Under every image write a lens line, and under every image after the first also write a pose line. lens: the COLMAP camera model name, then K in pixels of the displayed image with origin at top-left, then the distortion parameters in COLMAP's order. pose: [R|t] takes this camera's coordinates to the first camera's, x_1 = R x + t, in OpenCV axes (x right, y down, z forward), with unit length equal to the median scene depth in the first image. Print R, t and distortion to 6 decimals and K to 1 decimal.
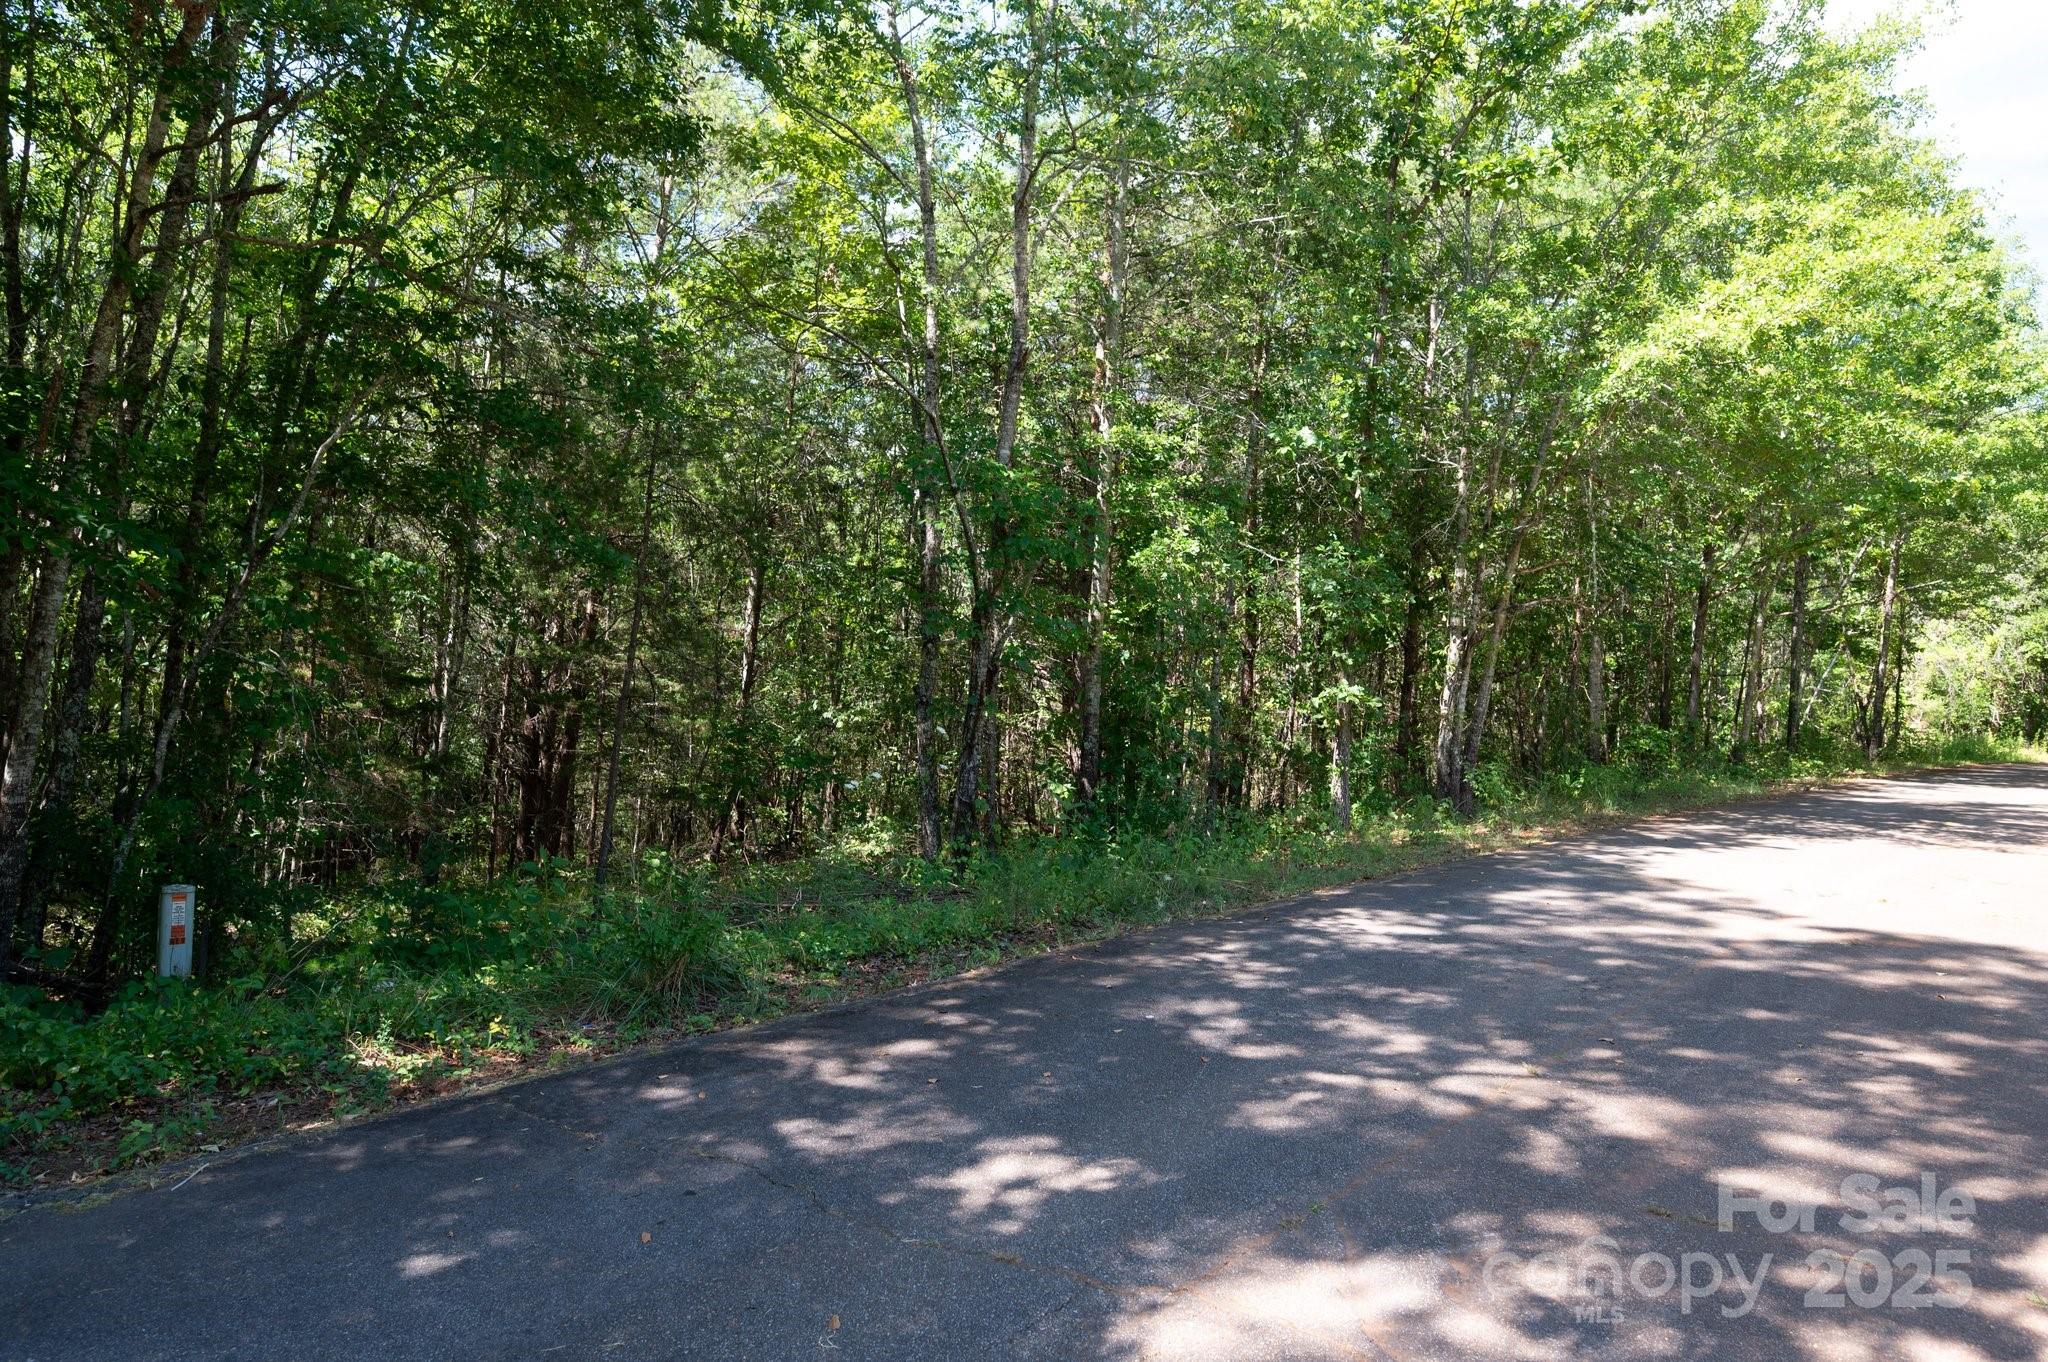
lens RADIAL K [[1300.4, 0, 1022.2], [0, 1300.4, 680.3], [0, 0, 1]] dist [-0.001273, -0.000025]
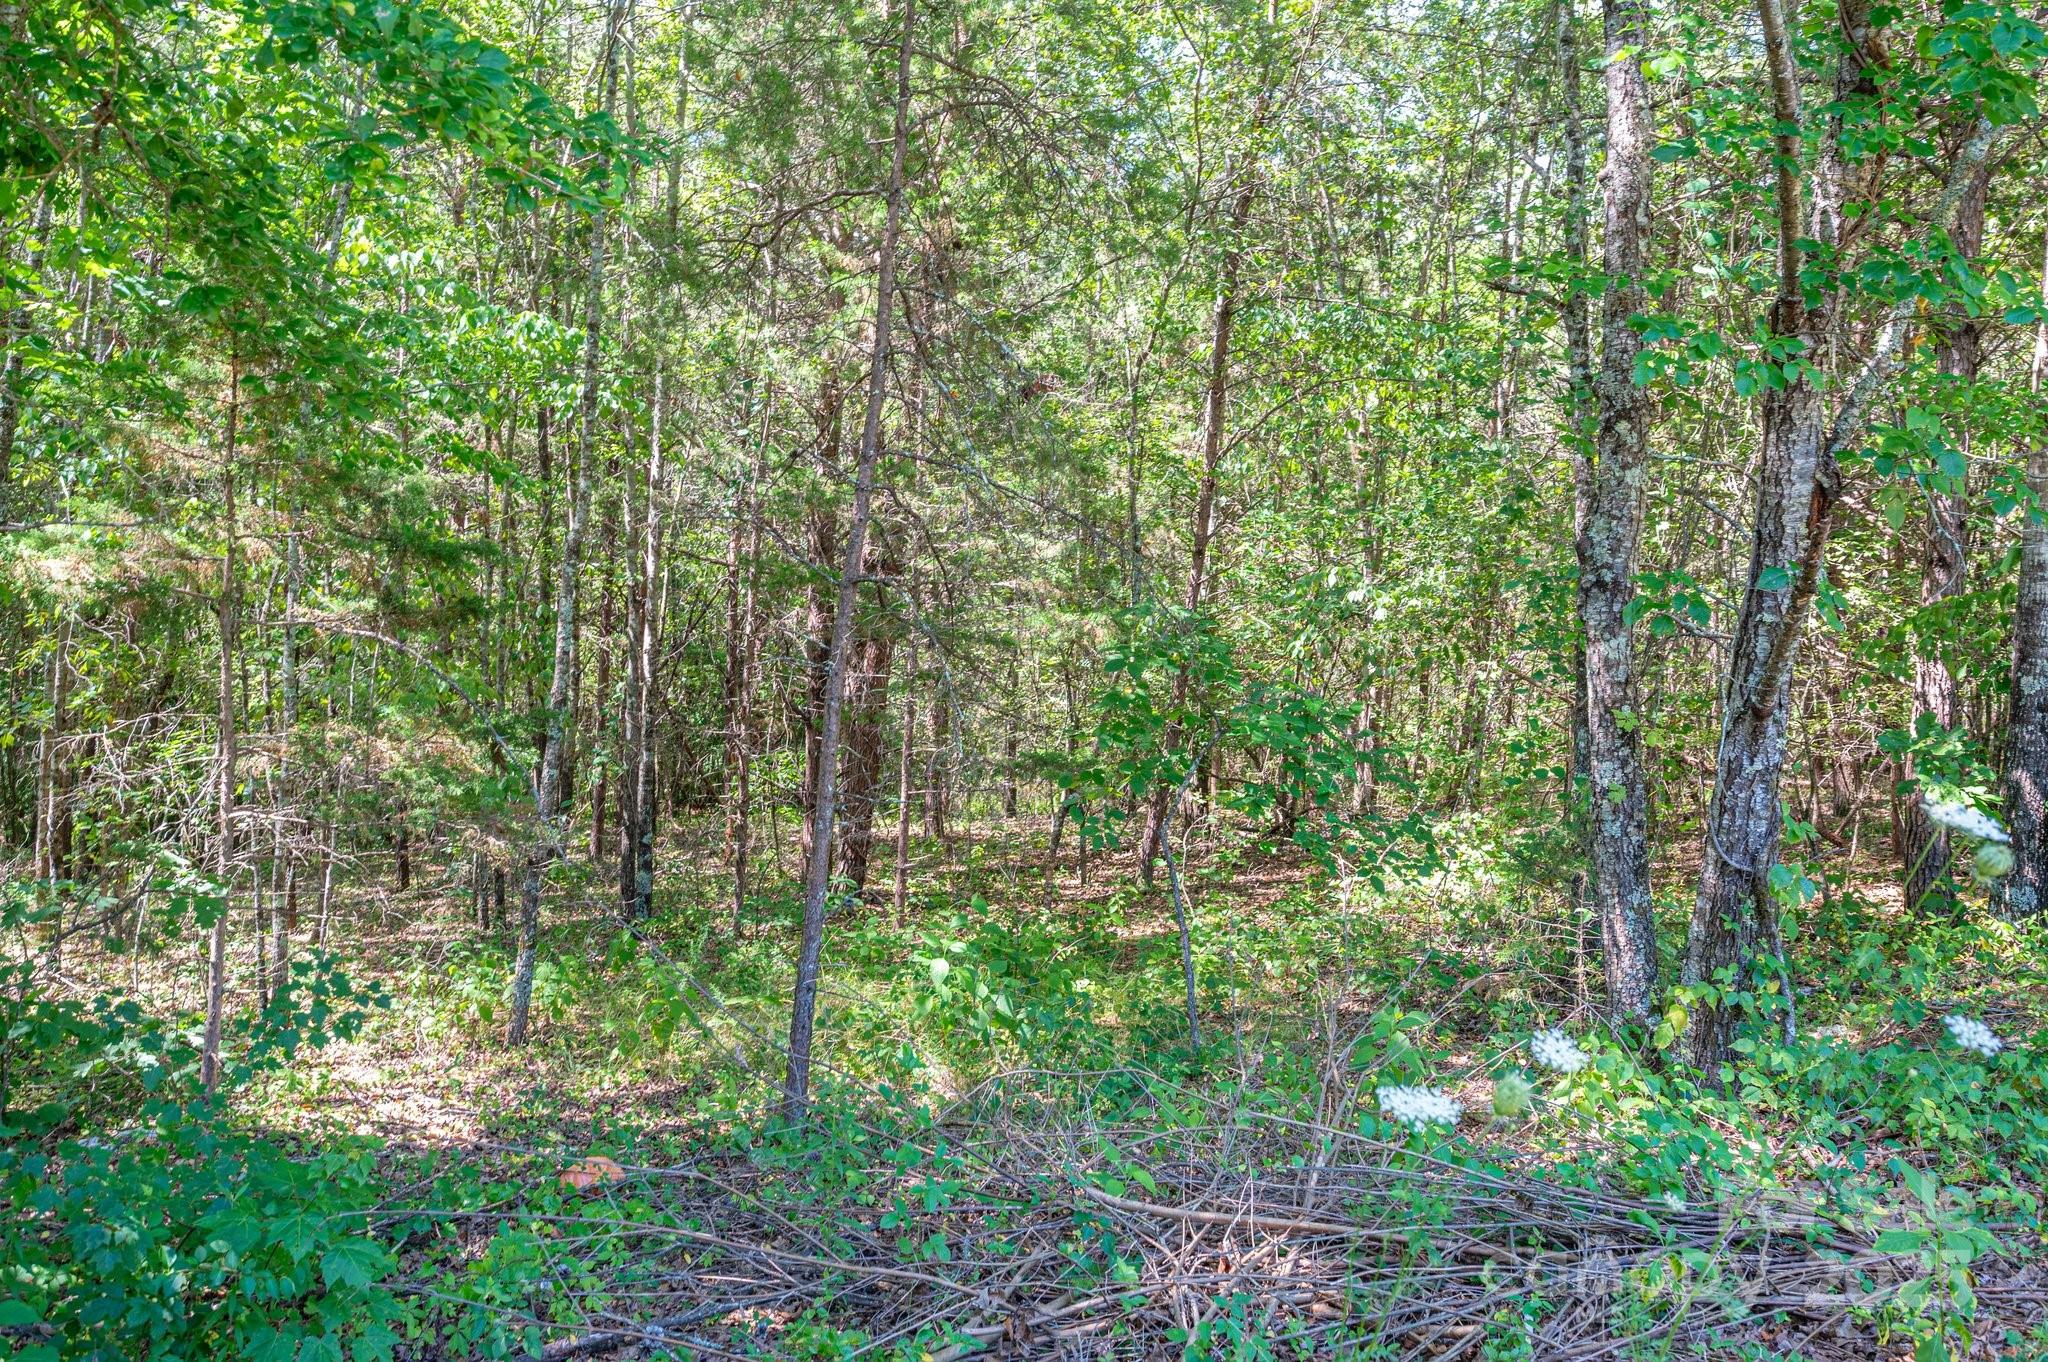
lens RADIAL K [[1767.3, 0, 1022.7], [0, 1767.3, 678.0], [0, 0, 1]] dist [-0.003436, 0.000206]
pose [[0.942326, 0.004767, -0.334663, -0.037432], [0.022925, 0.996631, 0.078747, 0.000340], [0.333911, -0.081877, 0.939042, 0.279871]]
